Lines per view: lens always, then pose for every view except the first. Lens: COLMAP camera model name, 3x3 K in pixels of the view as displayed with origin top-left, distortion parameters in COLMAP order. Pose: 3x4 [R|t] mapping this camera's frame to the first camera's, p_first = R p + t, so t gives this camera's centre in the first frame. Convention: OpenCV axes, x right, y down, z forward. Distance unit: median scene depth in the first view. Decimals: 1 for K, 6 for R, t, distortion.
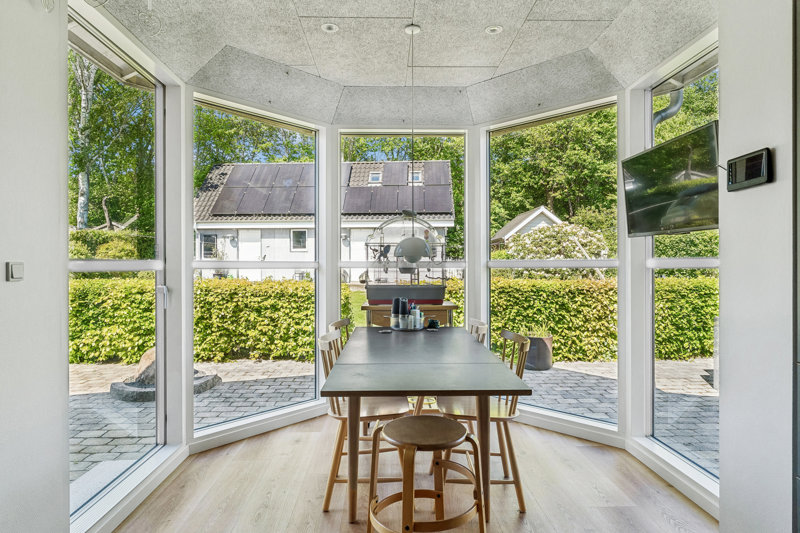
lens RADIAL K [[467.7, 0, 400.0], [0, 467.7, 266.5], [0, 0, 1]] dist [-0.001808, 0.000686]
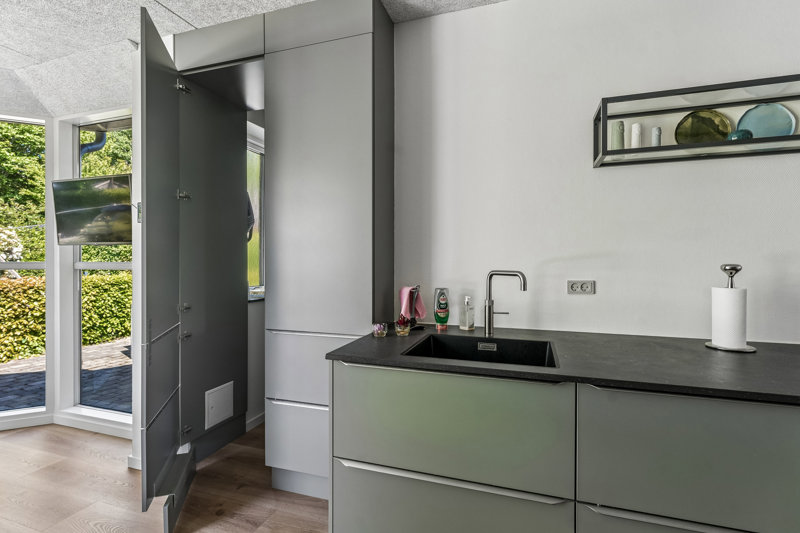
lens RADIAL K [[387.9, 0, 400.0], [0, 387.9, 266.5], [0, 0, 1]] dist [0.002663, 0.001213]
pose [[0.368818, -0.003057, 0.929496, -0.056432], [-0.003191, 0.999985, 0.004555, -0.006027], [-0.929496, -0.004646, 0.368803, -0.090325]]
